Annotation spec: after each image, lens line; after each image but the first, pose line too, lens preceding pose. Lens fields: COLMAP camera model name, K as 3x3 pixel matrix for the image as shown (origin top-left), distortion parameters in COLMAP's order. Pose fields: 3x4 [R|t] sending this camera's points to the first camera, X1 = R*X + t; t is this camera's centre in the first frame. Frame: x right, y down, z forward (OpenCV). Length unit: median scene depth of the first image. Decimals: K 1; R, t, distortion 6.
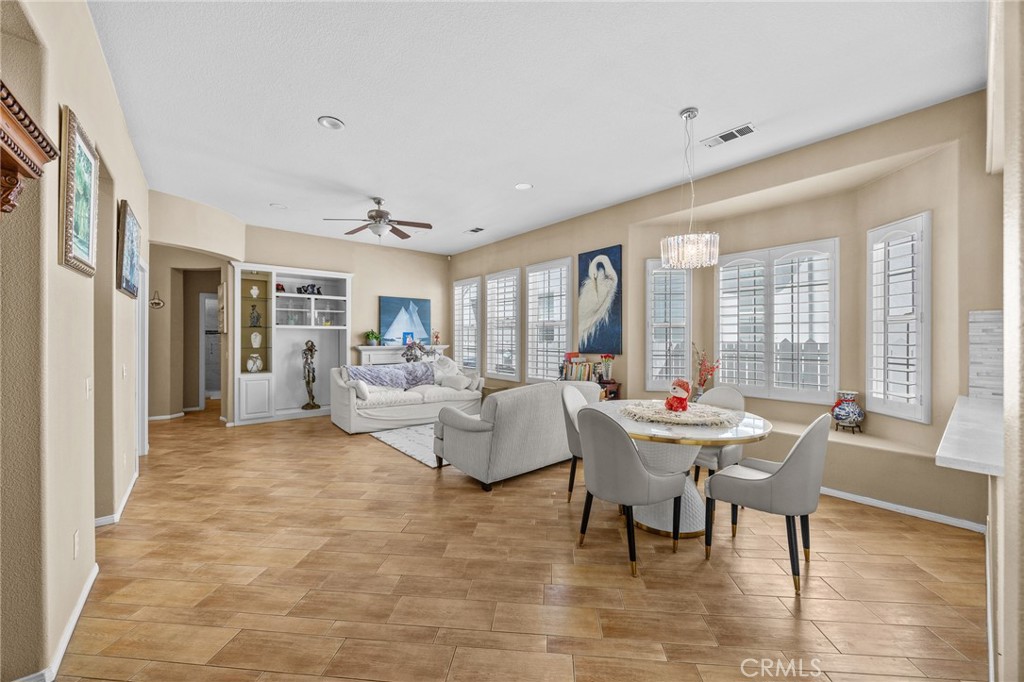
lens RADIAL K [[383.4, 0, 515.8], [0, 383.4, 337.4], [0, 0, 1]] dist [-0.007945, 0.000111]
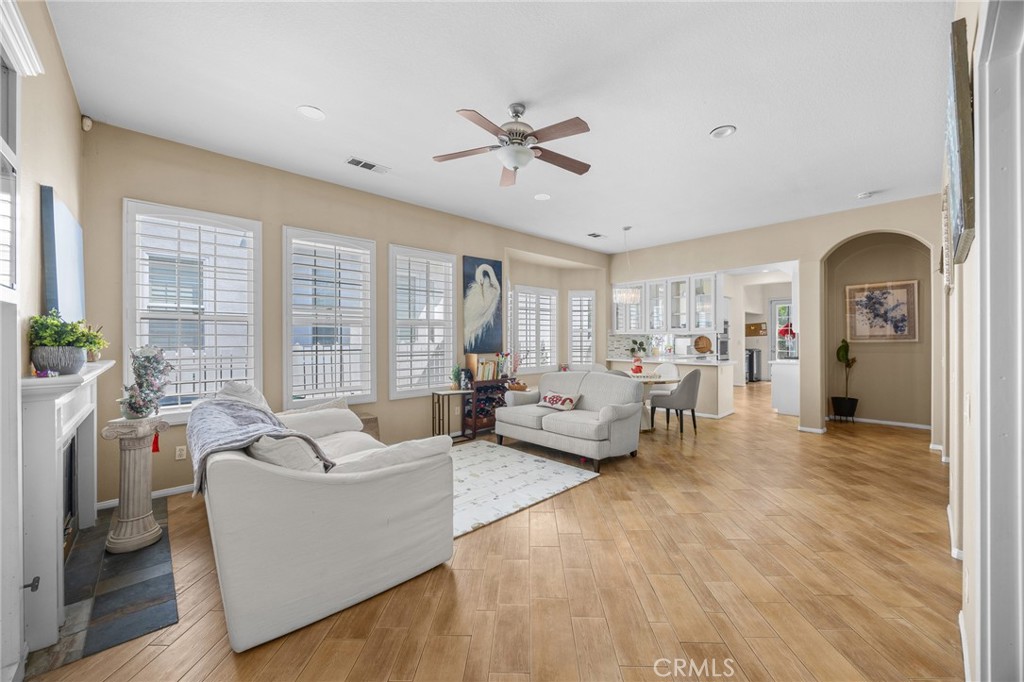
lens RADIAL K [[387.7, 0, 514.6], [0, 387.7, 338.9], [0, 0, 1]] dist [-0.001622, 0.000036]
pose [[-0.051679, -0.002977, 0.998659, -0.766303], [0.000820, 0.999995, 0.003023, -0.001709], [-0.998663, 0.000975, -0.051677, 0.825033]]
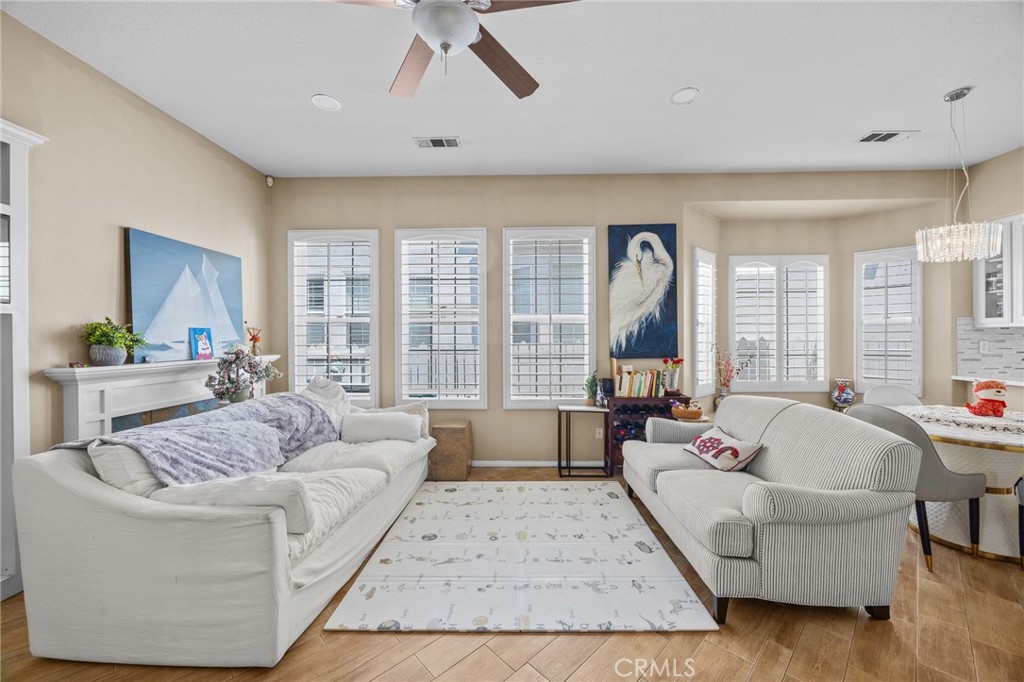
lens RADIAL K [[385.2, 0, 518.9], [0, 385.2, 339.6], [0, 0, 1]] dist [-0.005136, 0.000524]
pose [[0.658770, -0.009306, 0.752287, -0.459002], [0.005605, 0.999956, 0.007462, -0.002056], [-0.752324, -0.000699, 0.658793, 0.573719]]
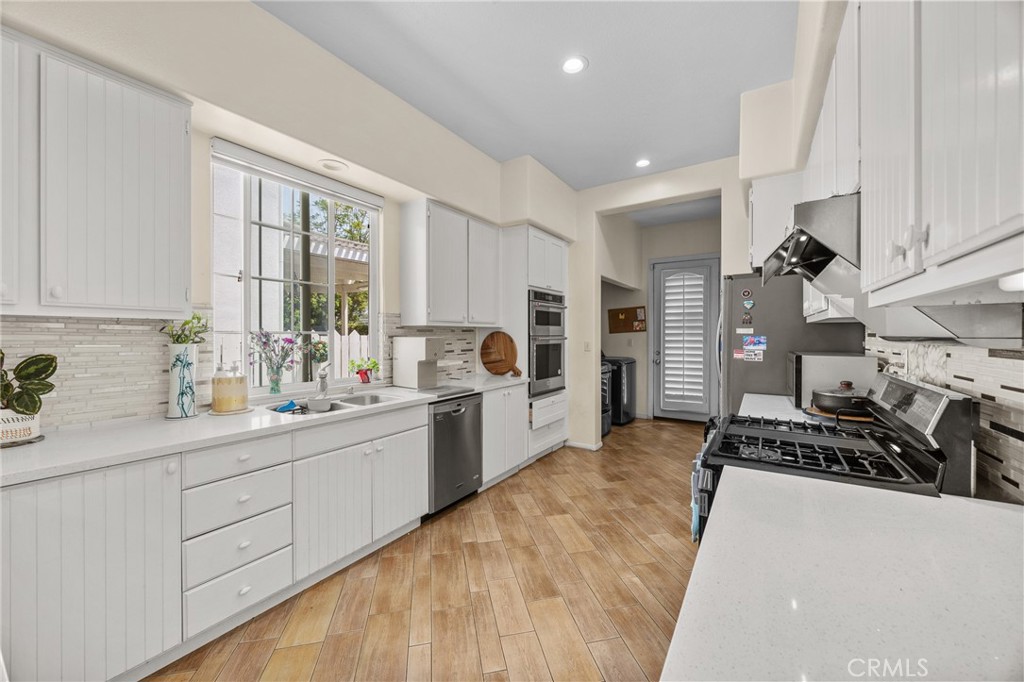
lens RADIAL K [[387.7, 0, 514.6], [0, 387.7, 338.9], [0, 0, 1]] dist [-0.001622, 0.000036]
pose [[-0.295691, -0.008380, 0.955247, 0.286890], [0.000128, 0.999961, 0.008812, -0.001309], [-0.955284, 0.002728, -0.295678, 0.055701]]
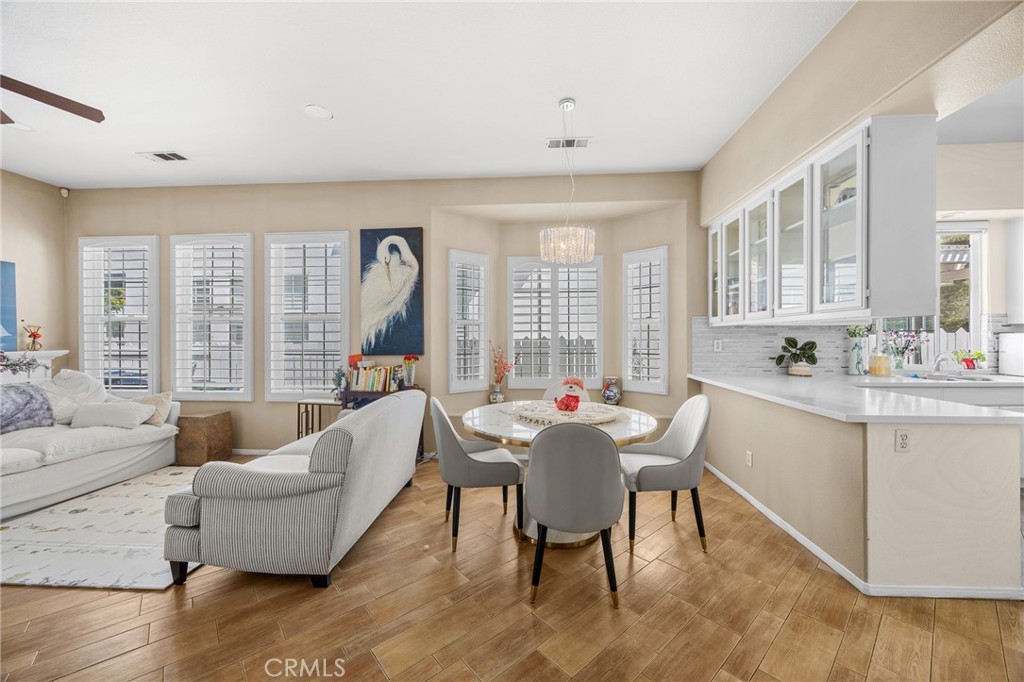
lens RADIAL K [[385.2, 0, 518.9], [0, 385.2, 339.6], [0, 0, 1]] dist [-0.005136, 0.000524]
pose [[0.690977, -0.008804, 0.722823, -0.164686], [0.002874, 0.999951, 0.009433, 0.002299], [-0.722871, -0.004441, 0.690968, 0.195875]]
